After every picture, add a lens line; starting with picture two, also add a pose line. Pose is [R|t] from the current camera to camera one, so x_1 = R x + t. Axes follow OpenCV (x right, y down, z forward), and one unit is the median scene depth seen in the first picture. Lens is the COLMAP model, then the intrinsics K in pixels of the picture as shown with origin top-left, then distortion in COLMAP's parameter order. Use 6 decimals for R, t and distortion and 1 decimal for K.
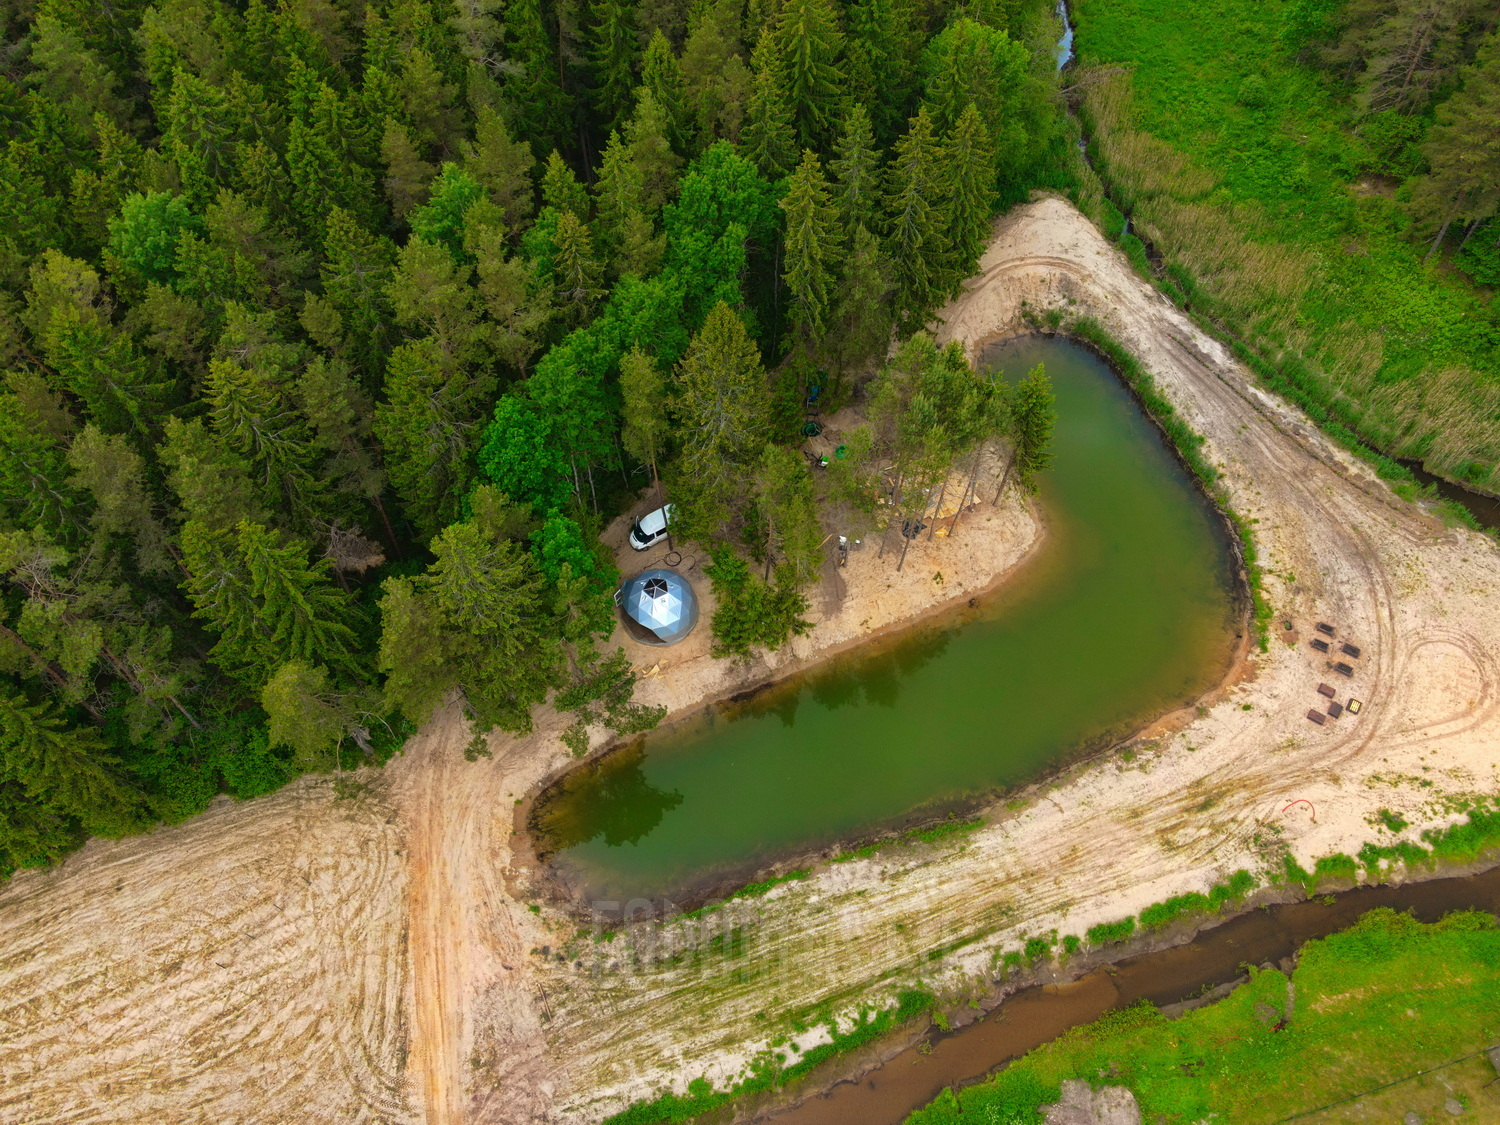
lens RADIAL K [[1064.8, 0, 748.2], [0, 1064.8, 557.4], [0, 0, 1]] dist [0.048961, -0.031669]
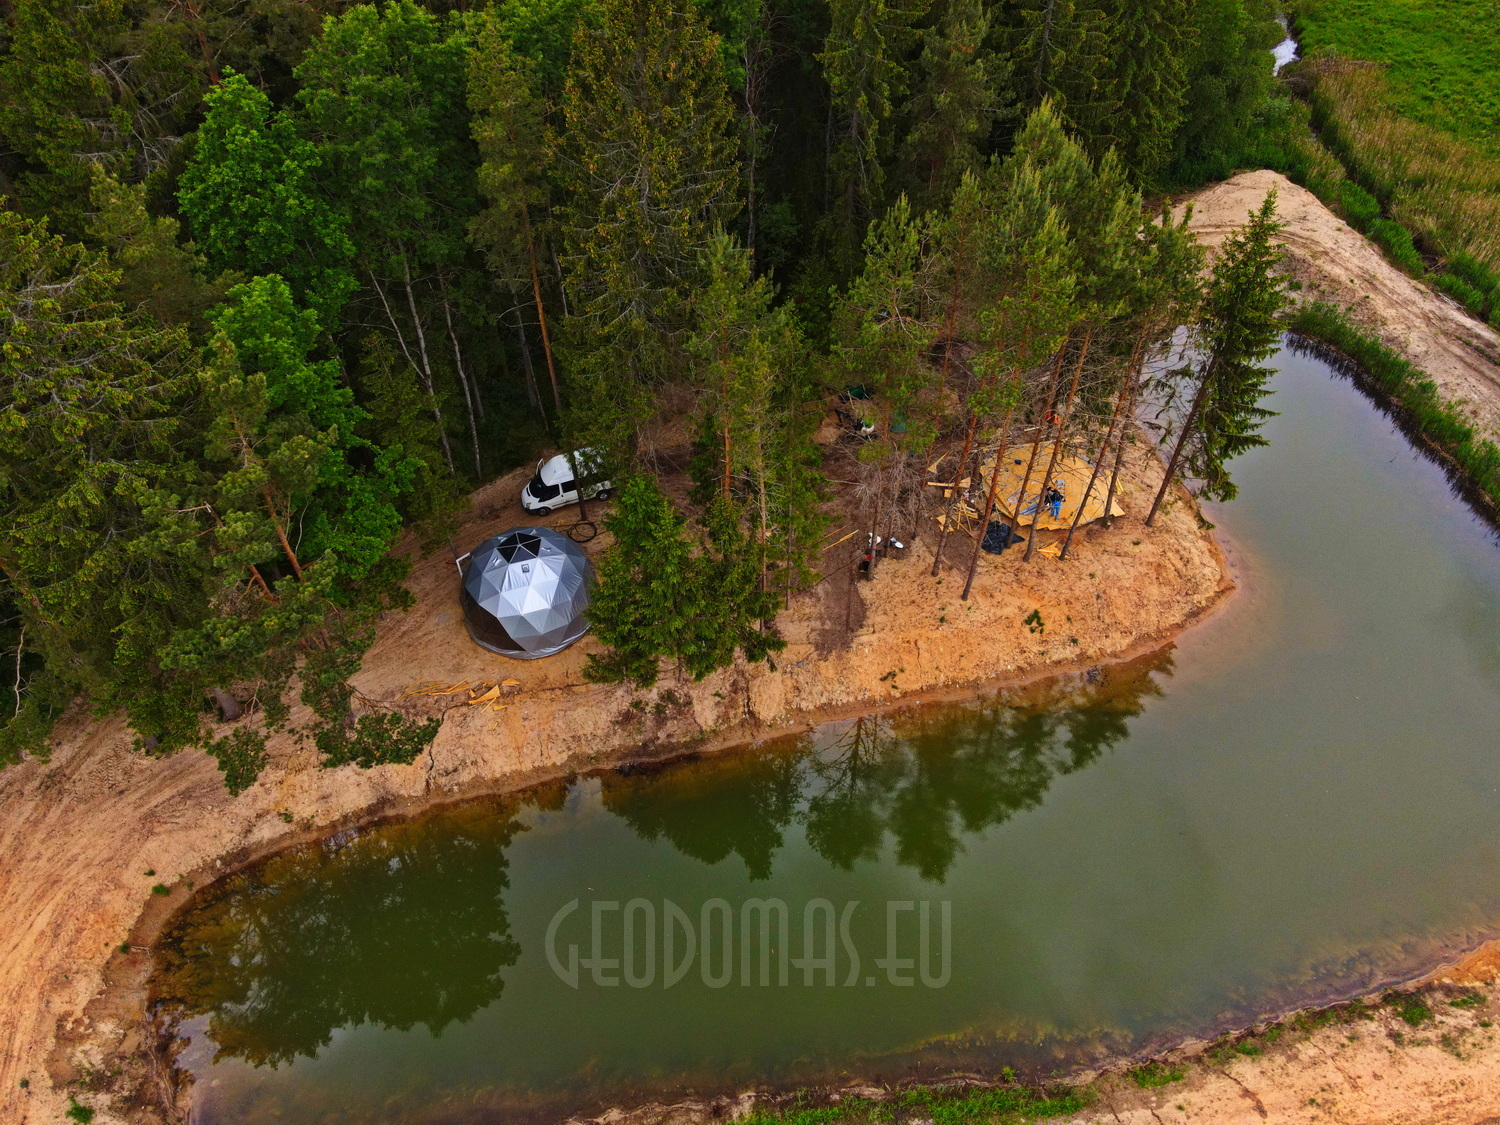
lens RADIAL K [[1064.8, 0, 749.1], [0, 1064.8, 568.0], [0, 0, 1]] dist [0.048961, -0.031669]
pose [[0.983241, 0.129246, -0.128578, 0.101772], [-0.152465, 0.969630, -0.191238, 0.123161], [0.099956, 0.207636, 0.973086, 0.446755]]
